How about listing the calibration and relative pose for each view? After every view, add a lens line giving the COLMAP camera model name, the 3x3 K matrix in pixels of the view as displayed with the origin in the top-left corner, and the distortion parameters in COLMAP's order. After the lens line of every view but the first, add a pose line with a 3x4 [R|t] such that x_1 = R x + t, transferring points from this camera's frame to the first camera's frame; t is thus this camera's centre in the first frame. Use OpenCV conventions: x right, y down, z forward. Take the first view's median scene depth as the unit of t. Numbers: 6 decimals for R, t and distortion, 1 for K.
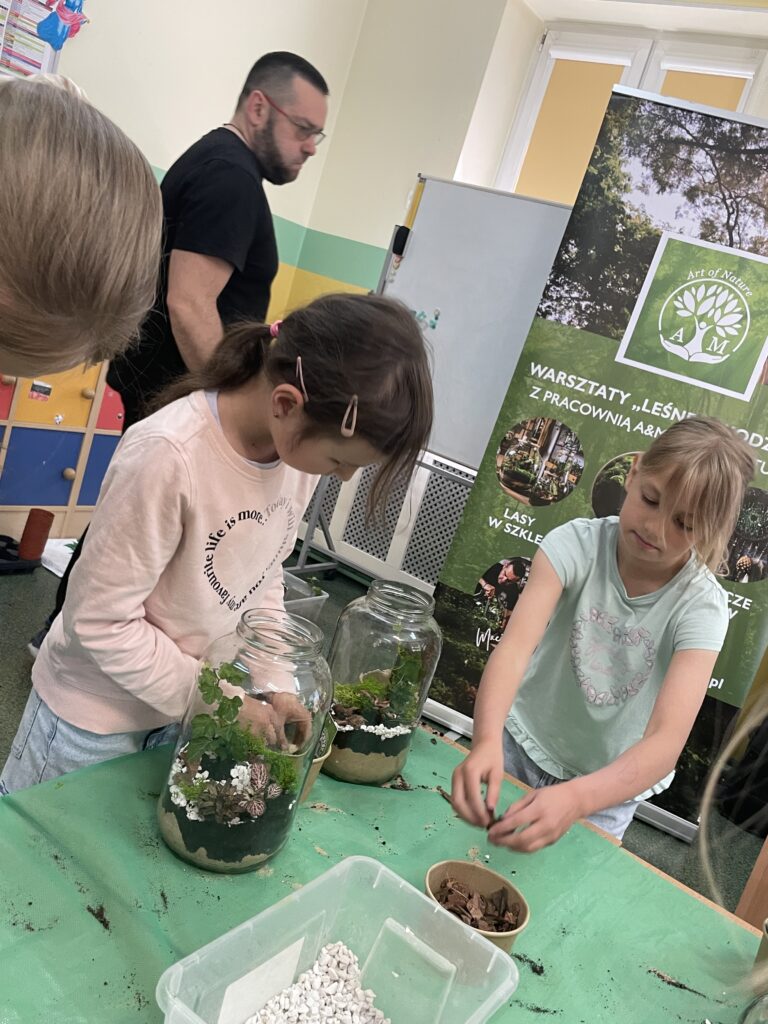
lens RADIAL K [[910.0, 0, 384.3], [0, 910.0, 513.7], [0, 0, 1]] dist [0.021423, -0.005652]
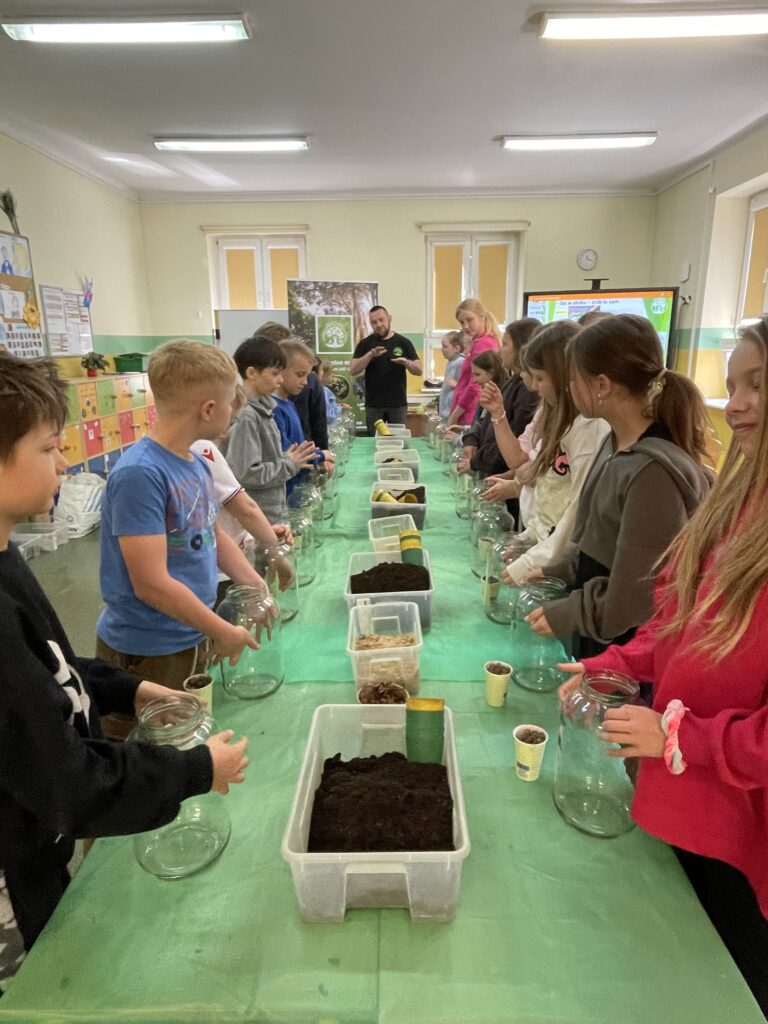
lens RADIAL K [[630.3, 0, 392.9], [0, 630.3, 506.6], [0, 0, 1]] dist [-0.009126, -0.000174]
pose [[0.782446, -0.426872, 0.453385, -0.894594], [0.365255, 0.904282, 0.221049, -0.065604], [-0.504348, -0.007358, 0.863469, -1.288609]]
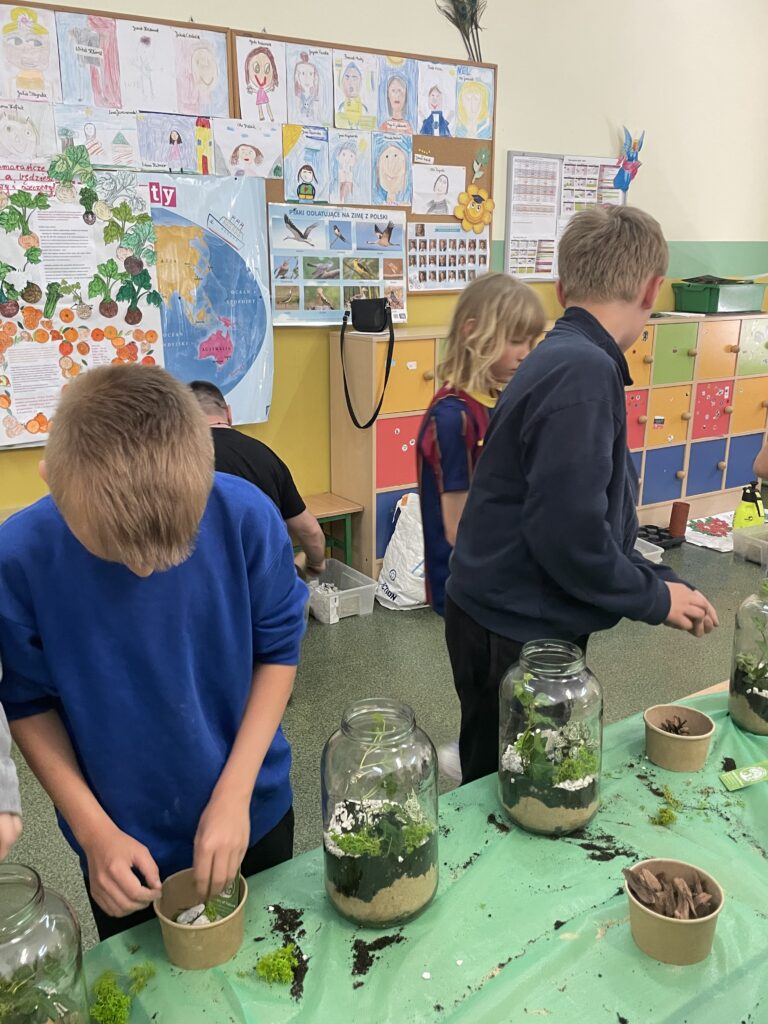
lens RADIAL K [[910.0, 0, 384.4], [0, 910.0, 507.5], [0, 0, 1]] dist [0.021423, -0.005652]
pose [[0.891726, -0.187107, -0.412087, -0.231702], [0.187815, 0.981422, -0.039195, -0.031839], [0.411765, -0.042445, 0.910301, -0.600922]]
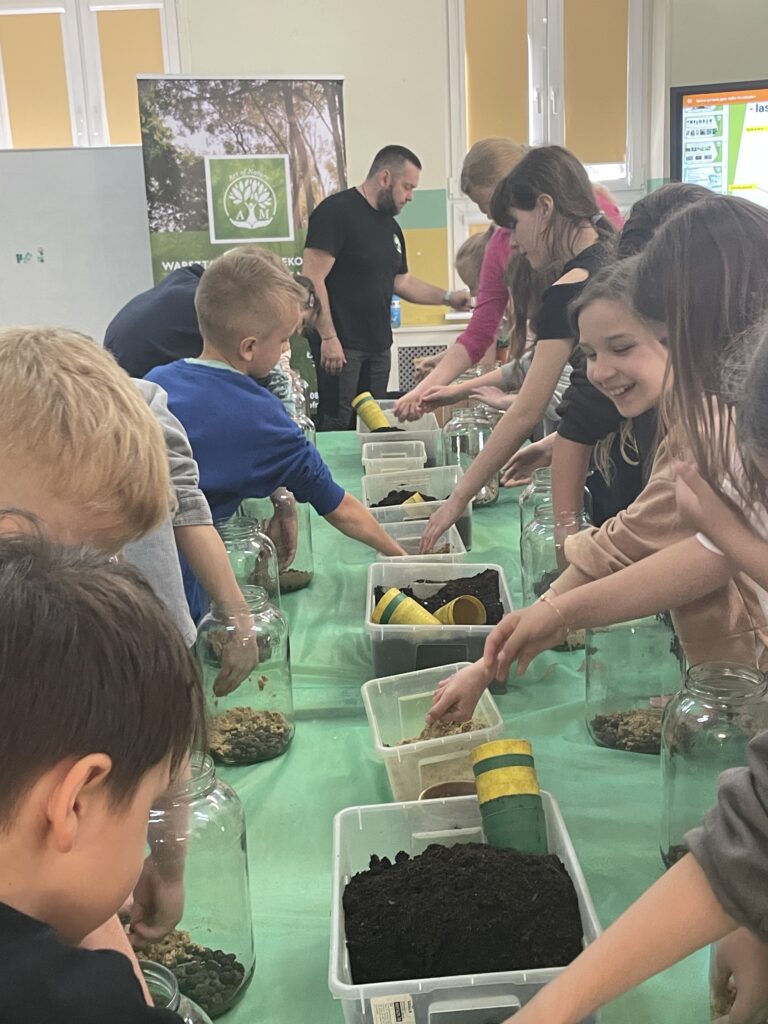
lens RADIAL K [[1387.8, 0, 378.3], [0, 1387.8, 516.1], [0, 0, 1]] dist [0.105283, 0.000000]
pose [[0.771223, -0.433008, 0.466604, -0.864194], [0.394938, 0.900348, 0.182751, -0.071547], [-0.499239, 0.043338, 0.865380, -1.224265]]
